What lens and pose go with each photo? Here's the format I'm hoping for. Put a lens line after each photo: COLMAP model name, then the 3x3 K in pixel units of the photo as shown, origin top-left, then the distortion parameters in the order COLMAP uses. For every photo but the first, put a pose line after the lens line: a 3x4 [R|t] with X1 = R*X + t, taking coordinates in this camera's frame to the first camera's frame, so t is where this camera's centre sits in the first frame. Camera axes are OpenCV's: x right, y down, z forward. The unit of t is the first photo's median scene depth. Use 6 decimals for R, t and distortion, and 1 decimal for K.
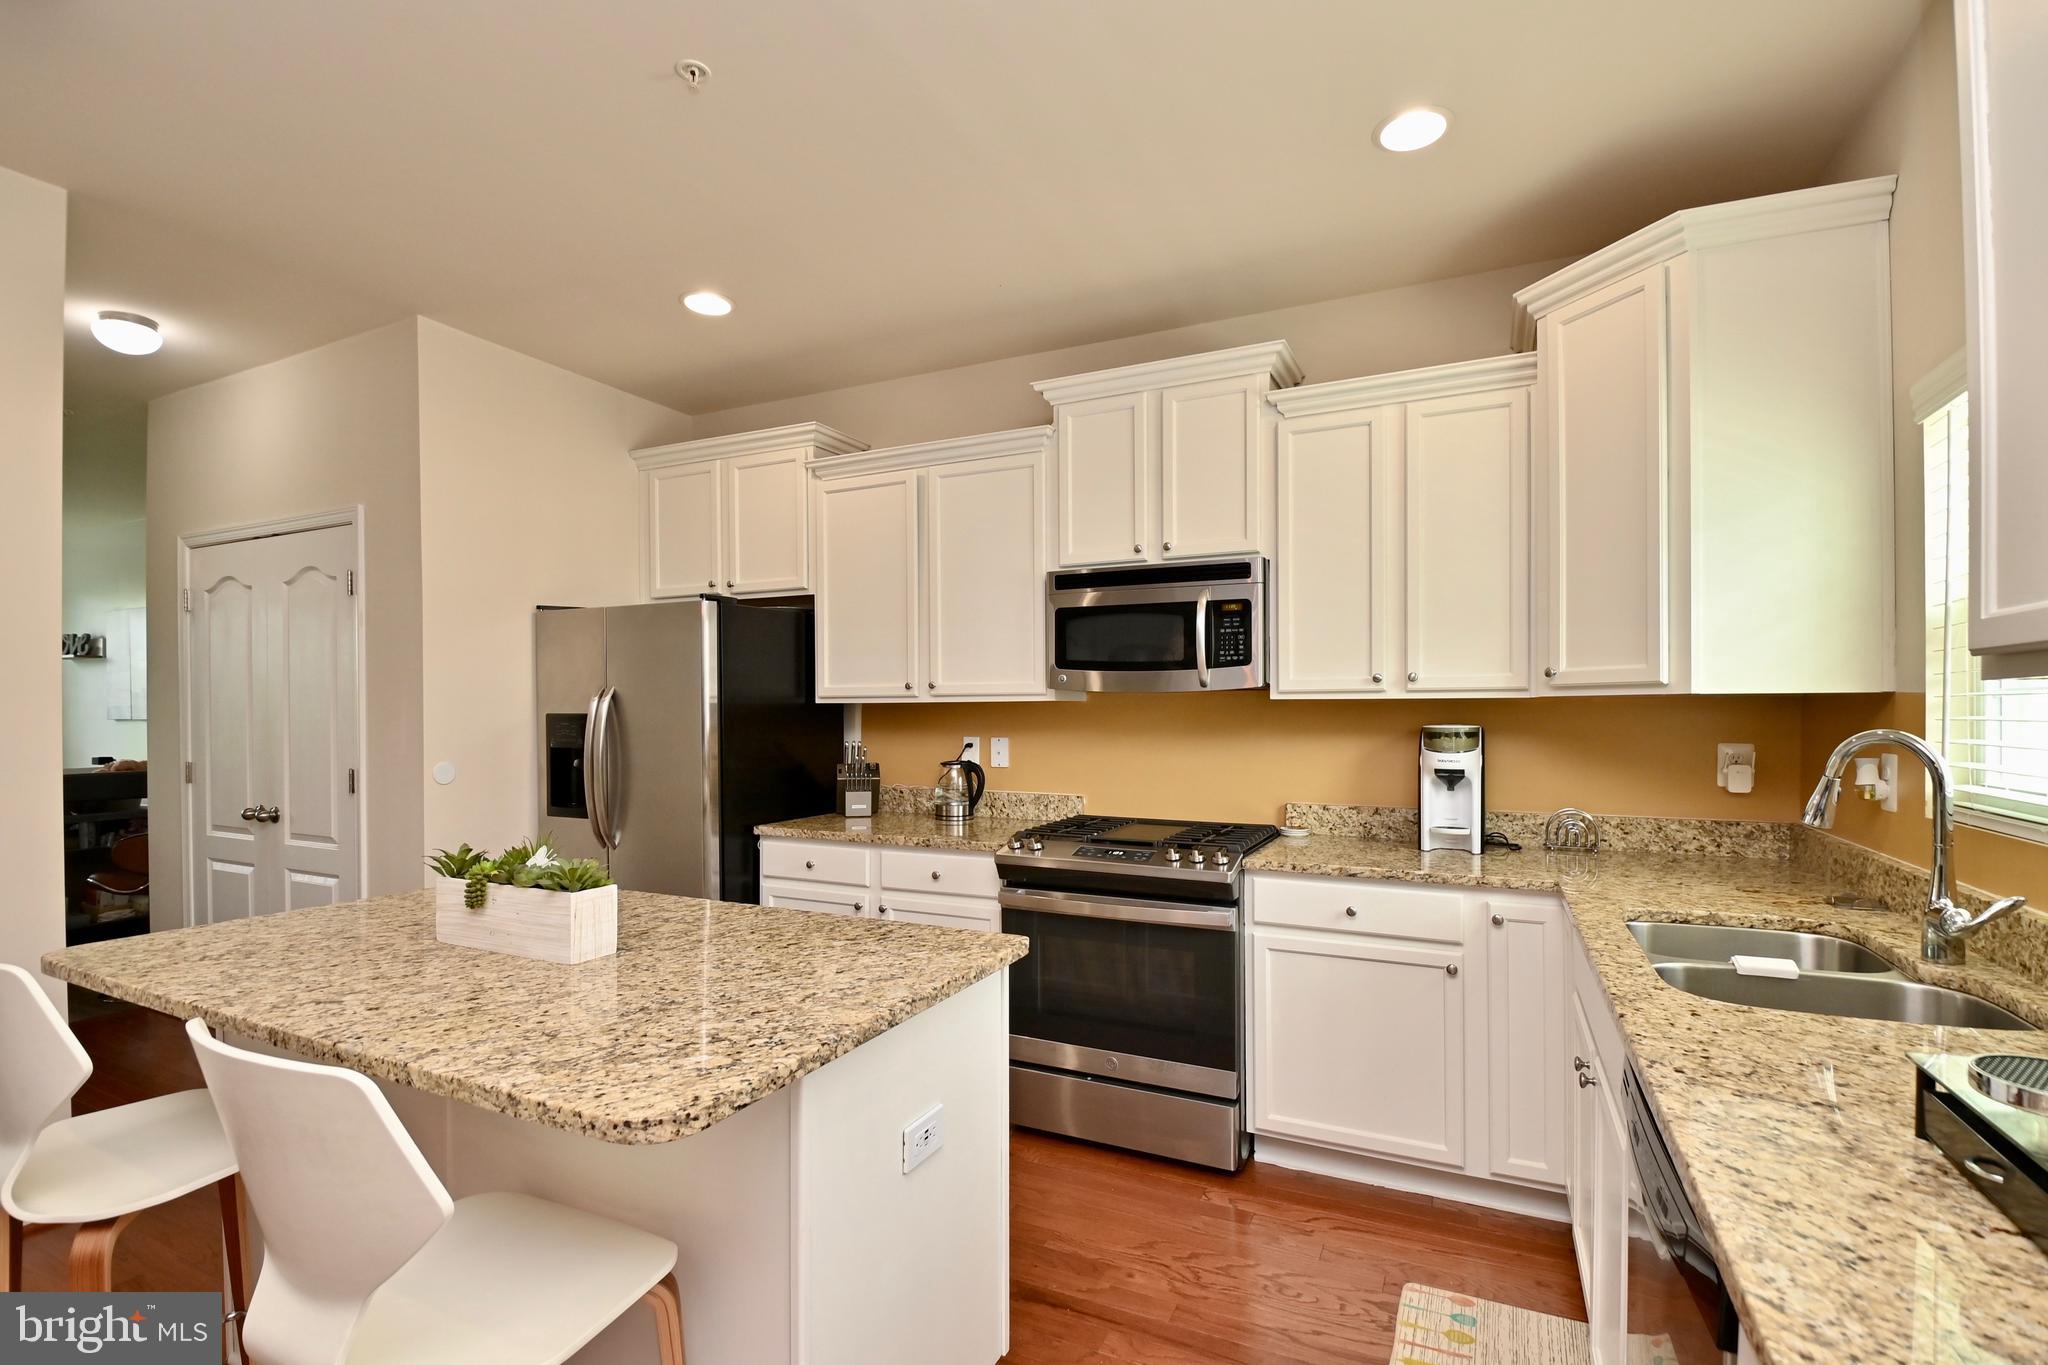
lens RADIAL K [[936.9, 0, 1040.0], [0, 936.9, 711.6], [0, 0, 1]] dist [0.016249, -0.022629]
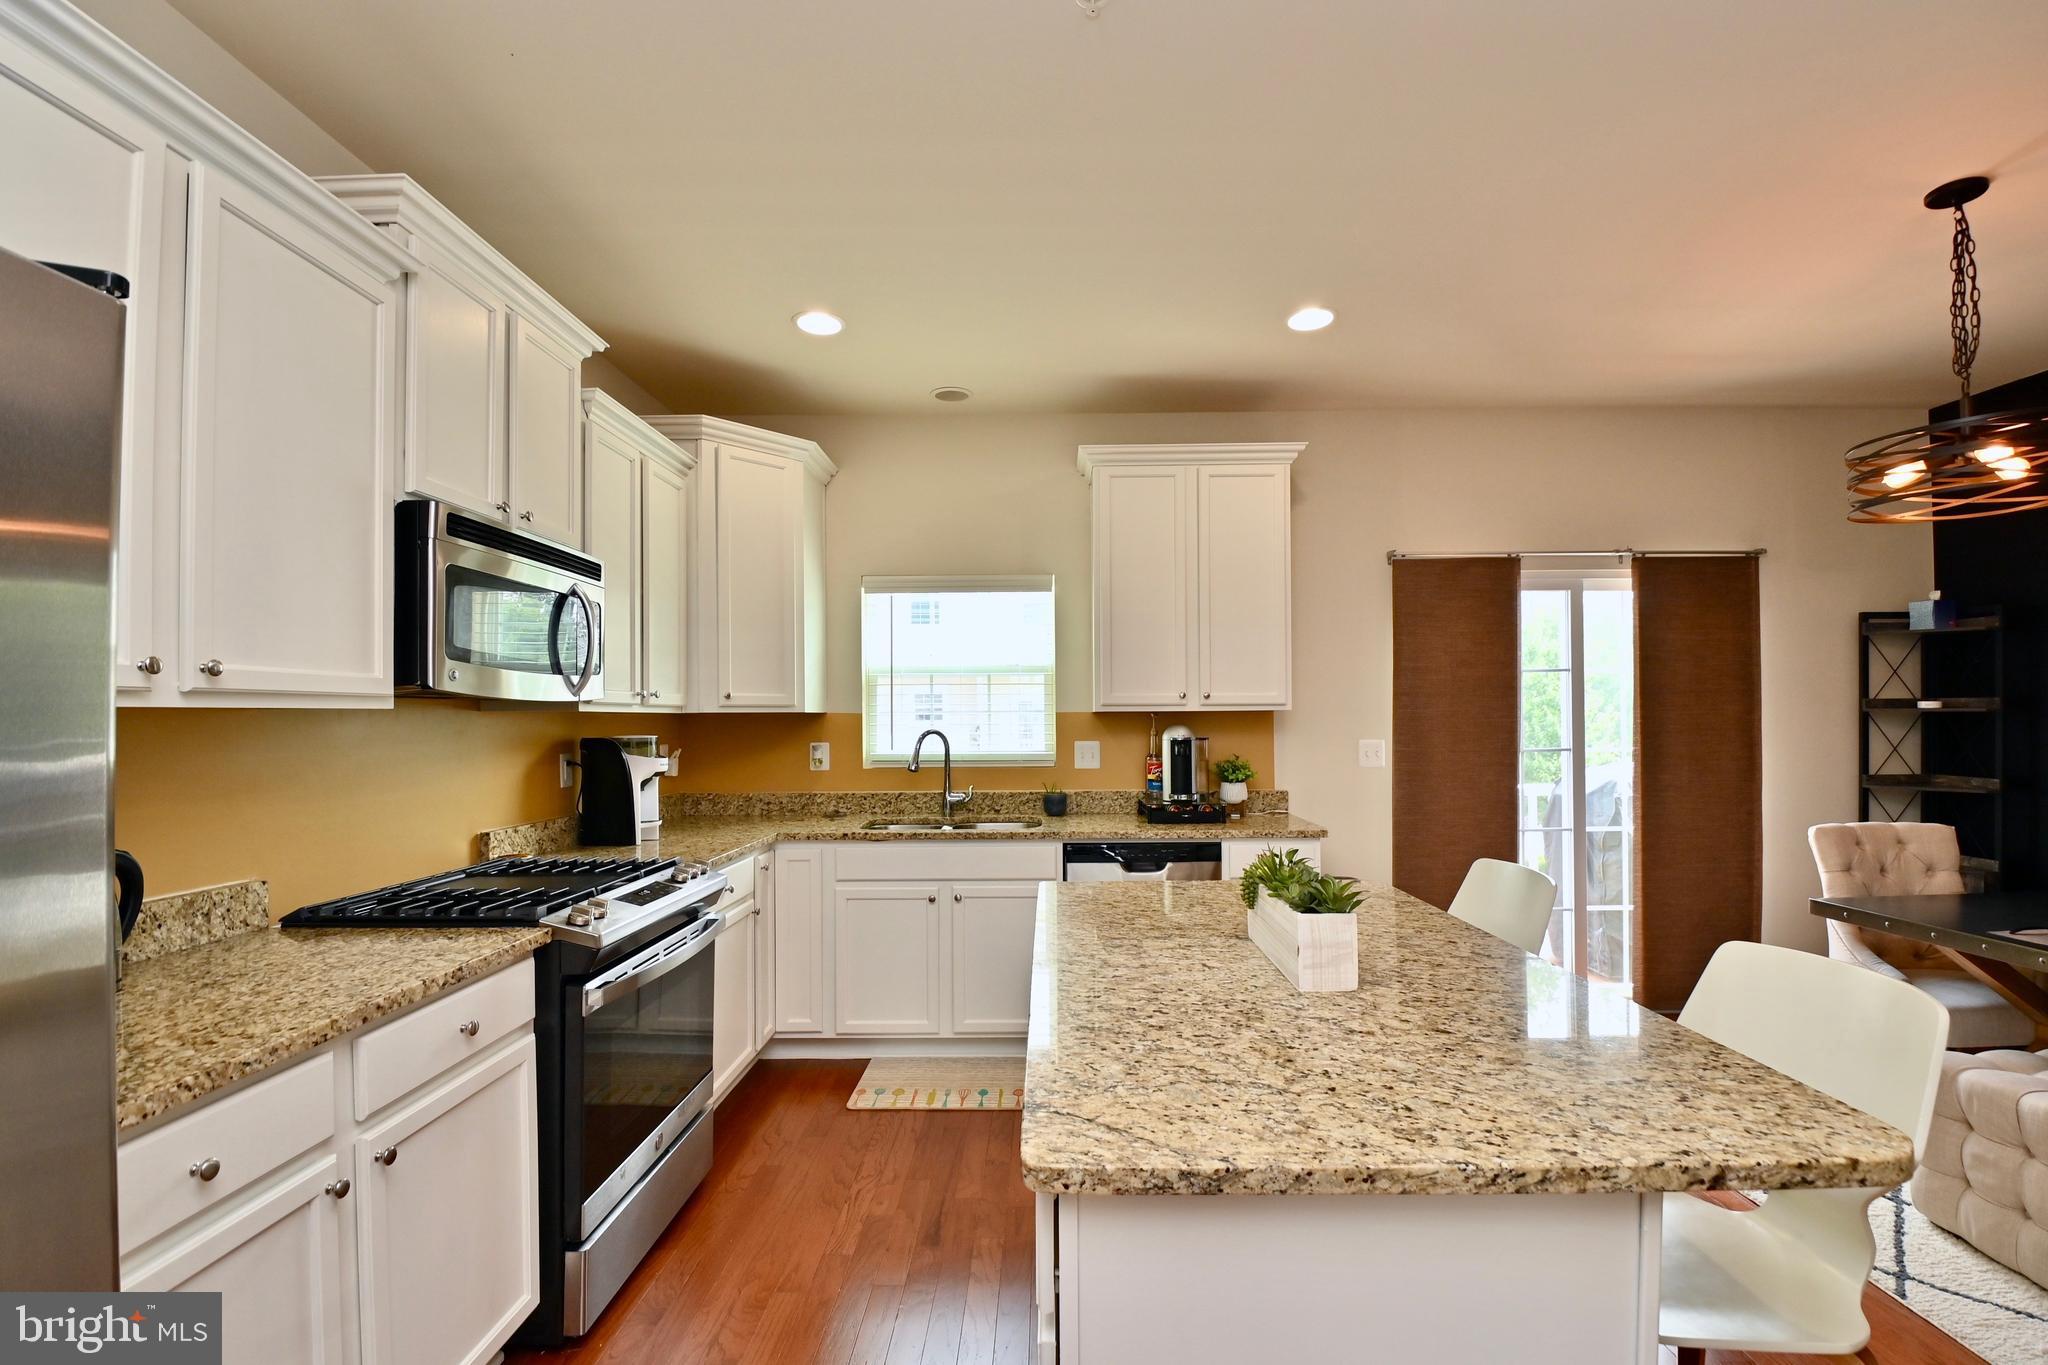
lens RADIAL K [[897.1, 0, 1039.5], [0, 897.1, 712.6], [0, 0, 1]] dist [0.016521, -0.022417]
pose [[-0.419561, 0.011095, 0.907659, -0.770731], [0.010016, 0.999921, -0.007593, -0.001051], [-0.907672, 0.005905, -0.419639, 0.978573]]
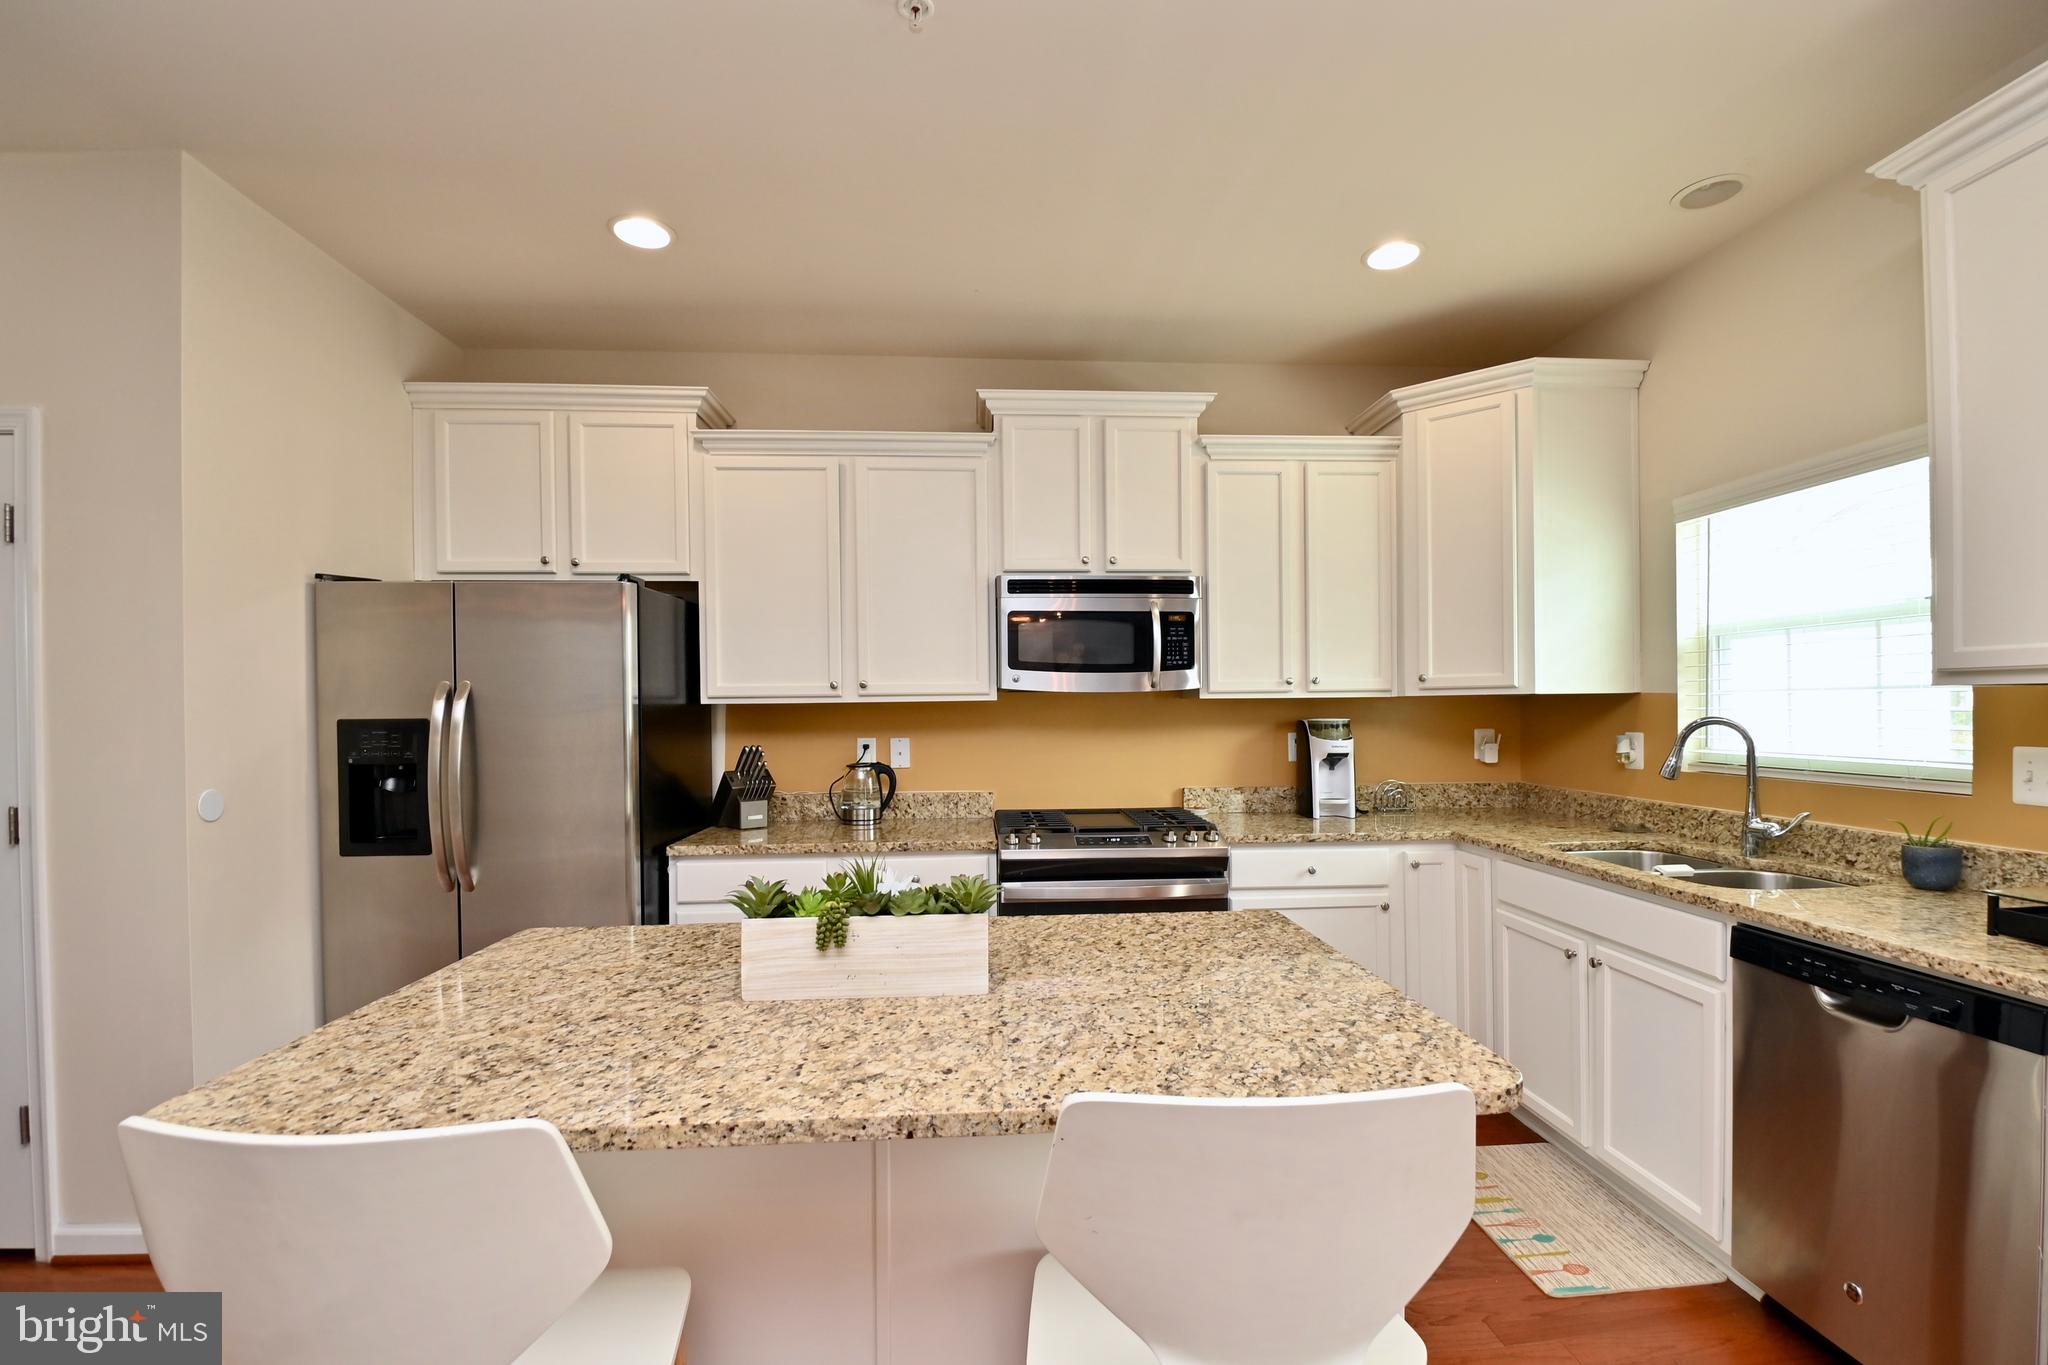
lens RADIAL K [[897.1, 0, 1039.5], [0, 897.1, 712.6], [0, 0, 1]] dist [0.016521, -0.022417]
pose [[0.869402, -0.008691, 0.494029, -0.488668], [0.009030, 0.999958, 0.001700, 0.000485], [-0.494023, 0.002984, 0.869444, 0.130107]]
